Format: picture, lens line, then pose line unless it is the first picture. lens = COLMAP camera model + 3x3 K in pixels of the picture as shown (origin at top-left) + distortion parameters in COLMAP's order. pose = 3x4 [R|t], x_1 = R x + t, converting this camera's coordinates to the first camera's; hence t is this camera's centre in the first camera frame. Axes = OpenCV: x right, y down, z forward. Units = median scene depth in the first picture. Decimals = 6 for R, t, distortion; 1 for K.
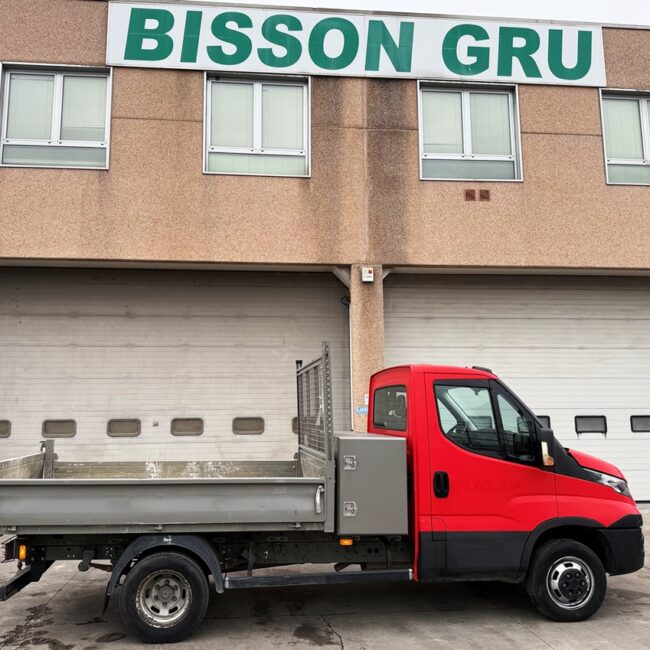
lens RADIAL K [[628.1, 0, 320.5], [0, 628.1, 325.6], [0, 0, 1]] dist [-0.013644, 0.000000]
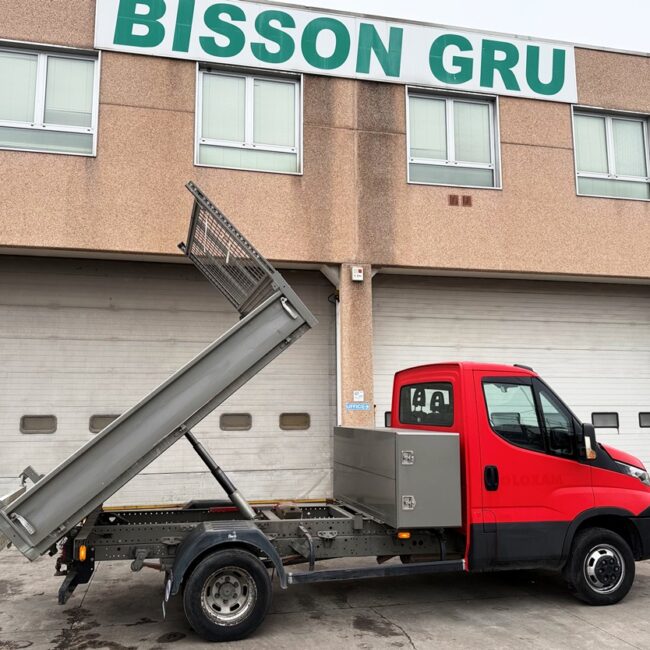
lens RADIAL K [[628.1, 0, 281.1], [0, 628.1, 325.3], [0, 0, 1]] dist [-0.013644, 0.000000]
pose [[0.992443, 0.020537, 0.120975, -0.165744], [-0.020913, 0.999780, 0.001847, 0.003095], [-0.120910, -0.004363, 0.992654, 0.005792]]
